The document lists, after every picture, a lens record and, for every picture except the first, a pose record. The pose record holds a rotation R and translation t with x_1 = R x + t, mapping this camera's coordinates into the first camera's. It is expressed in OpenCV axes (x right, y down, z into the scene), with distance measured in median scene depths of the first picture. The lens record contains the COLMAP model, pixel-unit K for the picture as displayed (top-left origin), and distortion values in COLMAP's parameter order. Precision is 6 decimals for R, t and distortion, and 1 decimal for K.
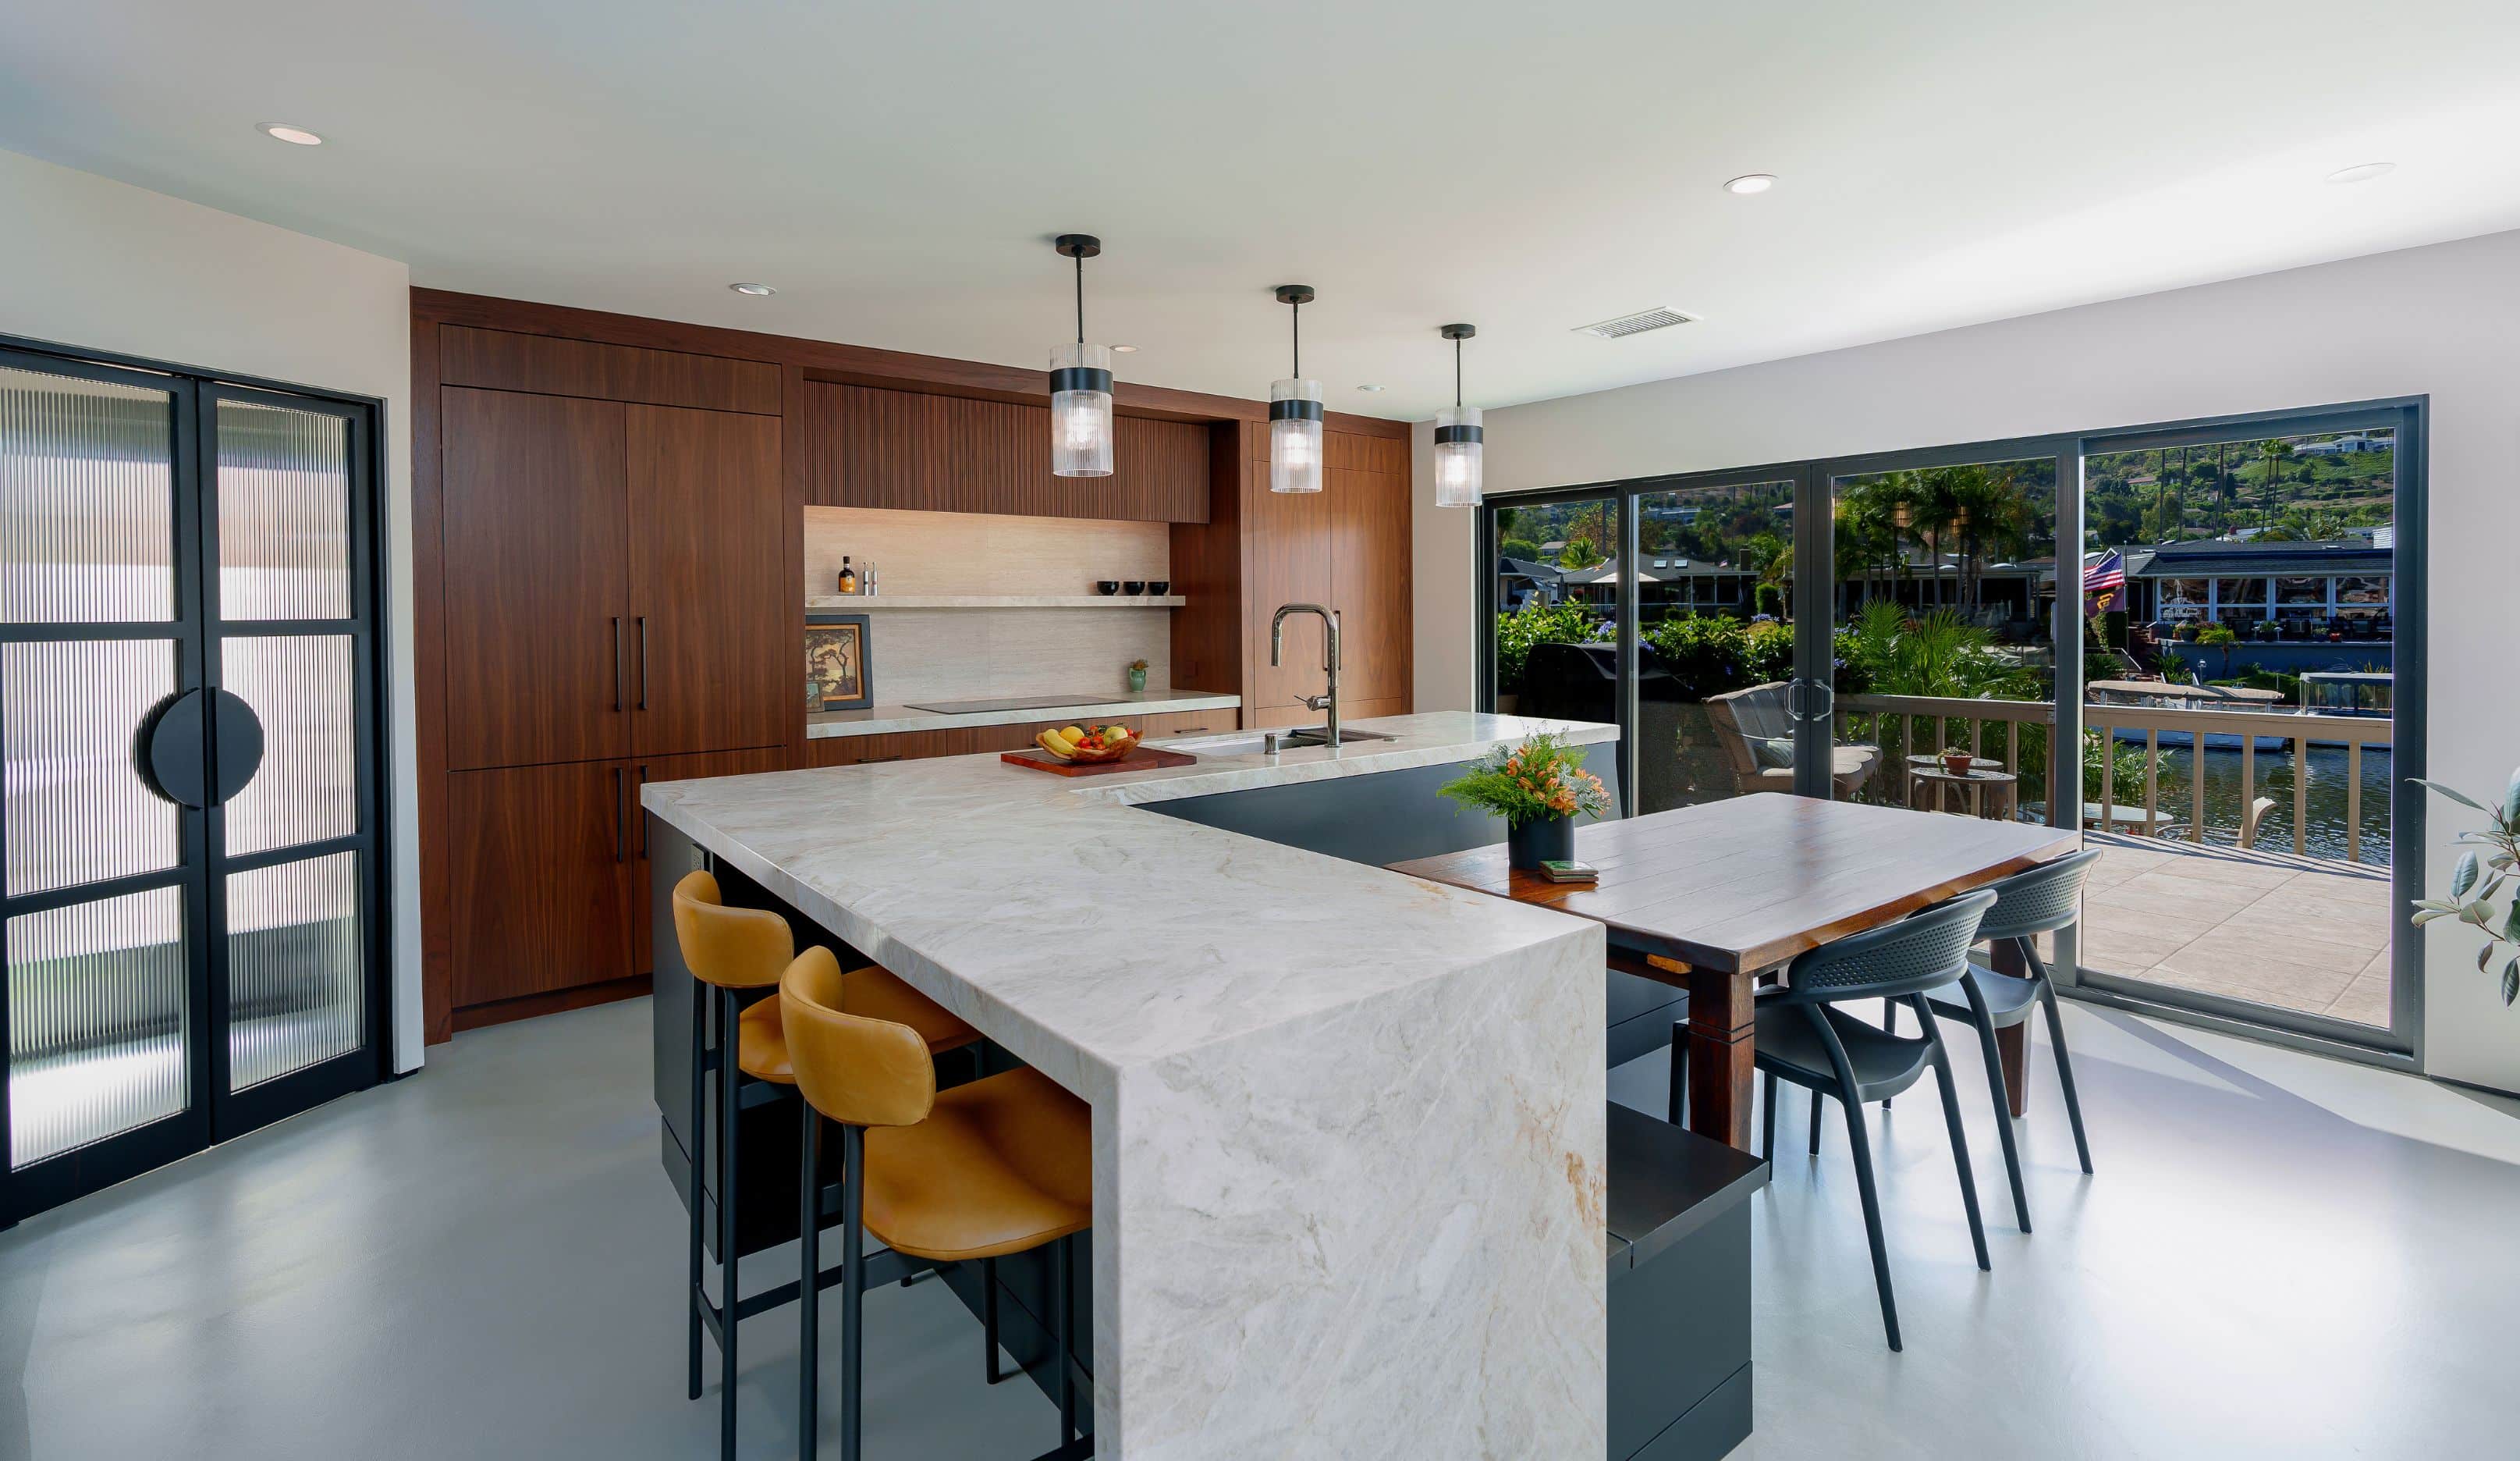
lens RADIAL K [[1139.6, 0, 1256.6], [0, 1139.6, 624.7], [0, 0, 1]] dist [-0.005982, 0.000478]
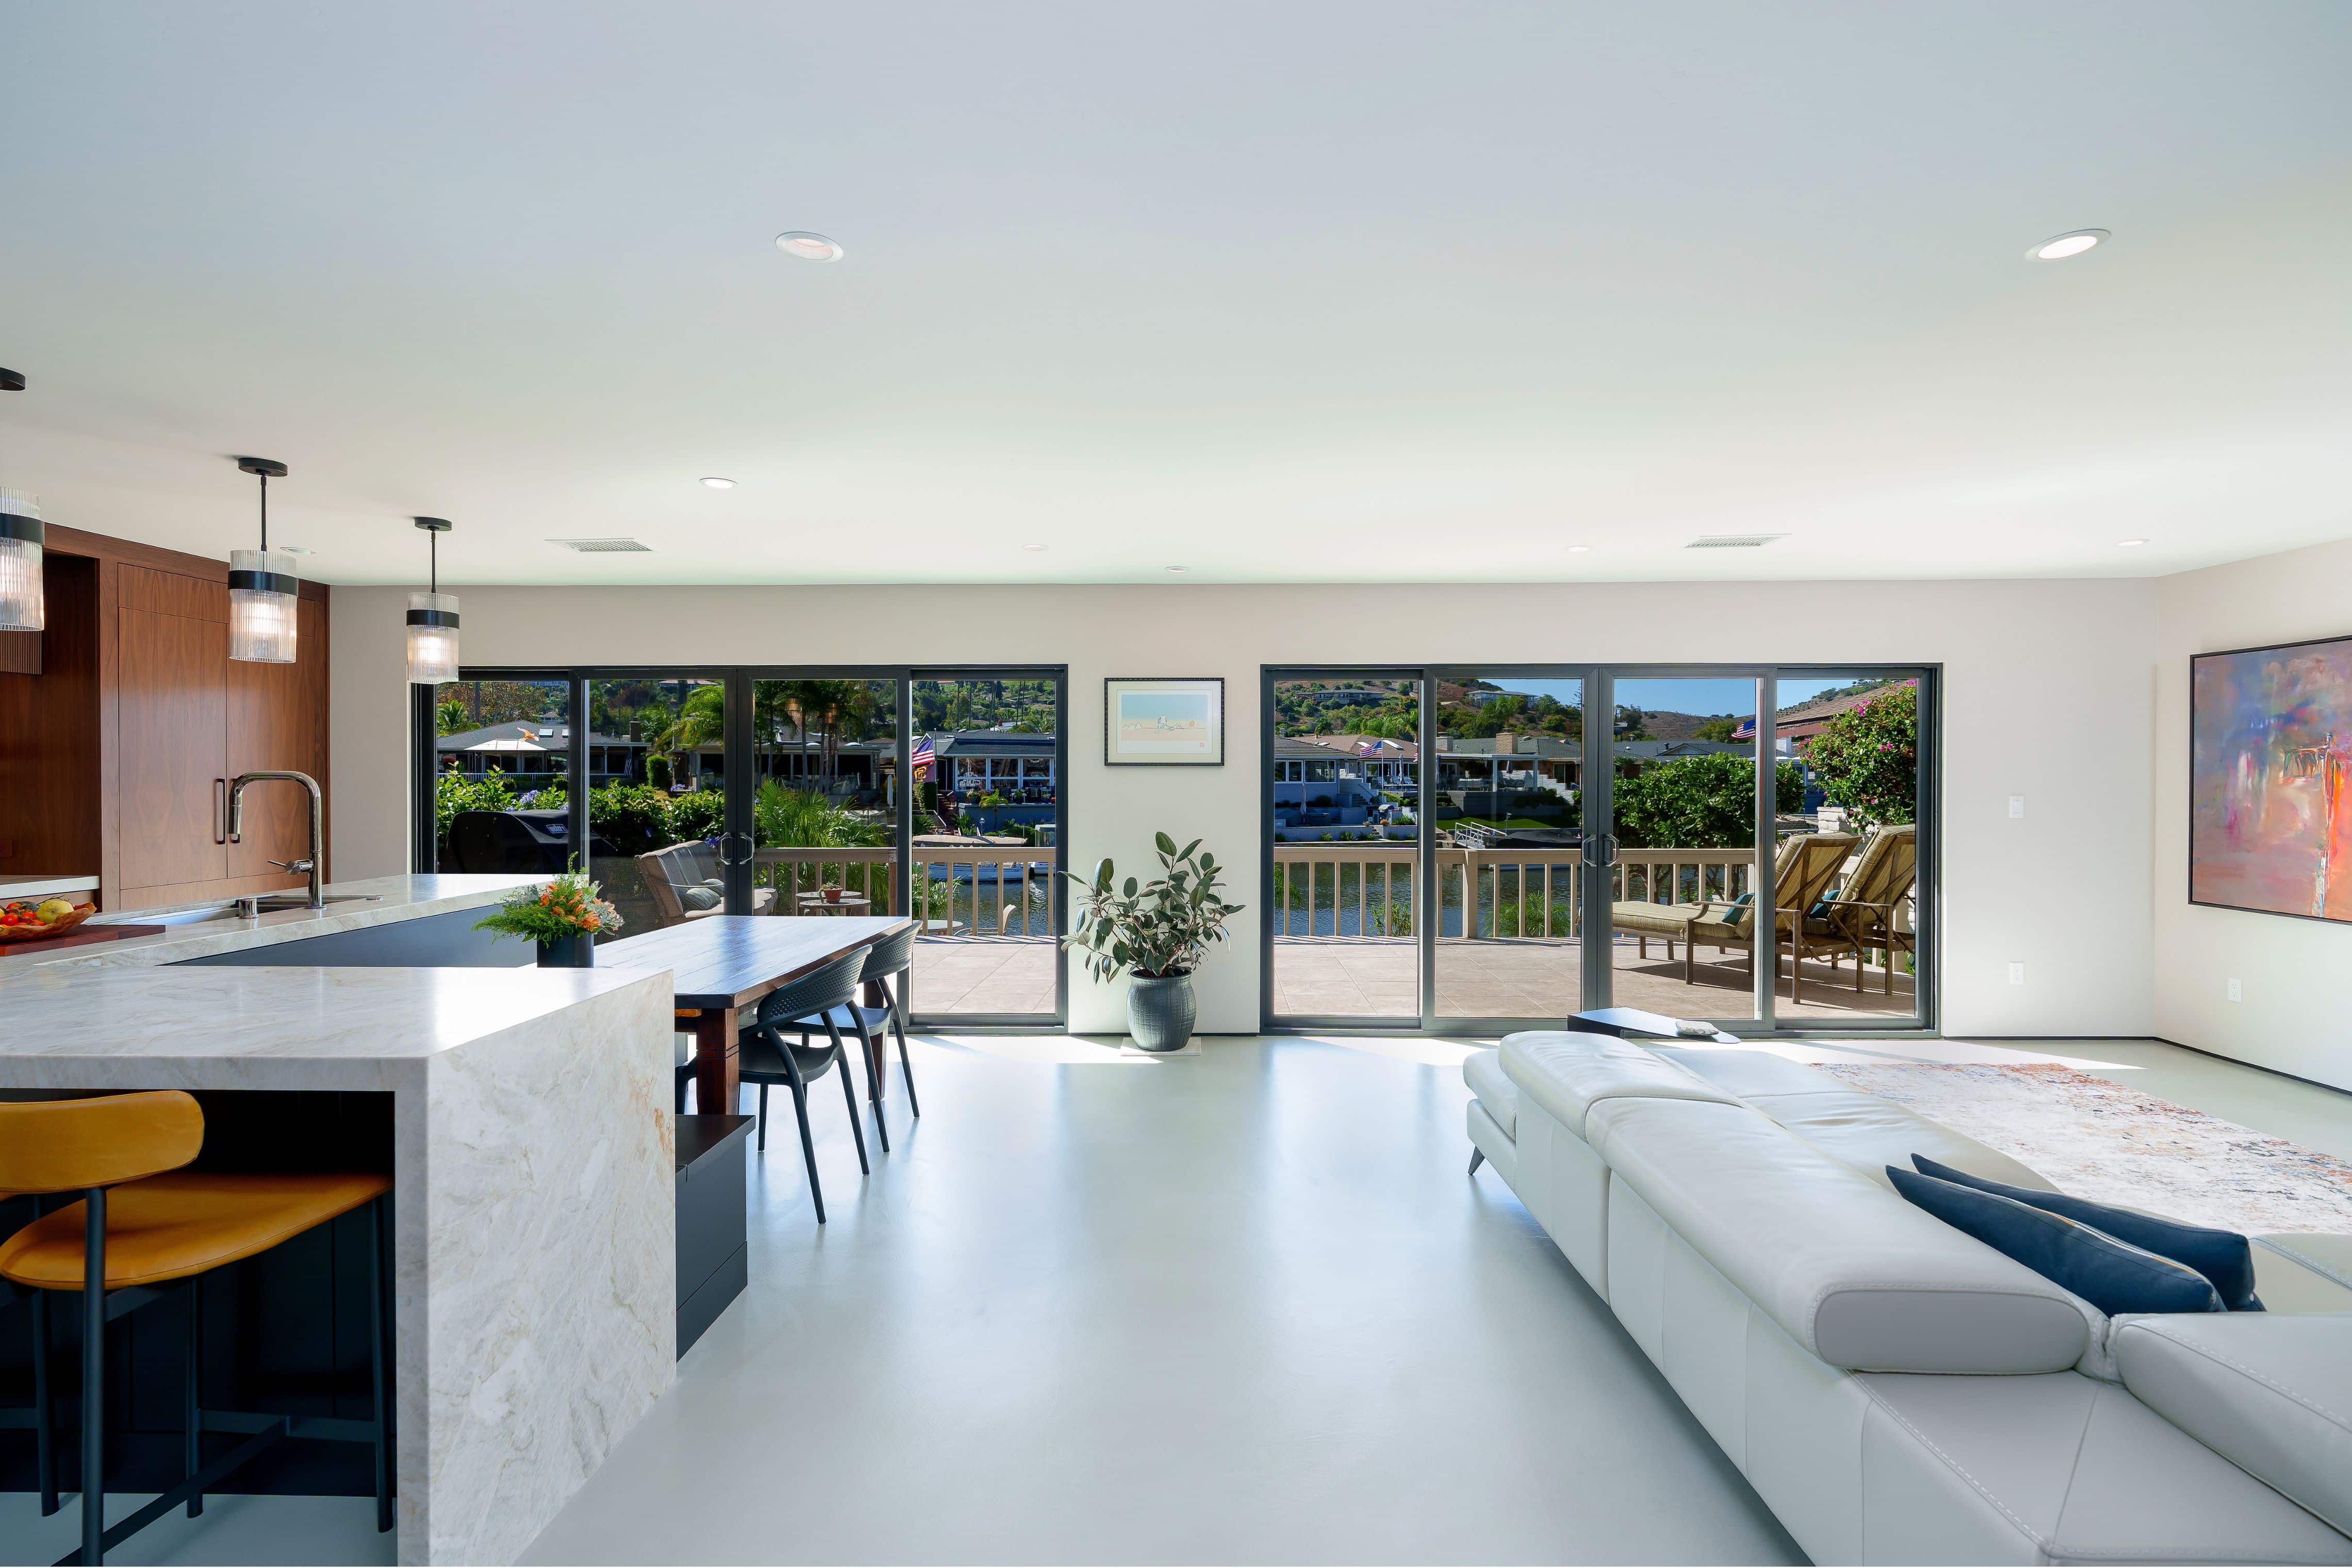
lens RADIAL K [[1085.8, 0, 1176.0], [0, 1085.8, 784.0], [0, 0, 1]] dist [0.000998, 0.000342]
pose [[0.644460, 0.001045, 0.764637, -0.171752], [0.006206, 0.999959, -0.006598, 0.003938], [-0.764613, 0.008998, 0.644427, -0.229603]]
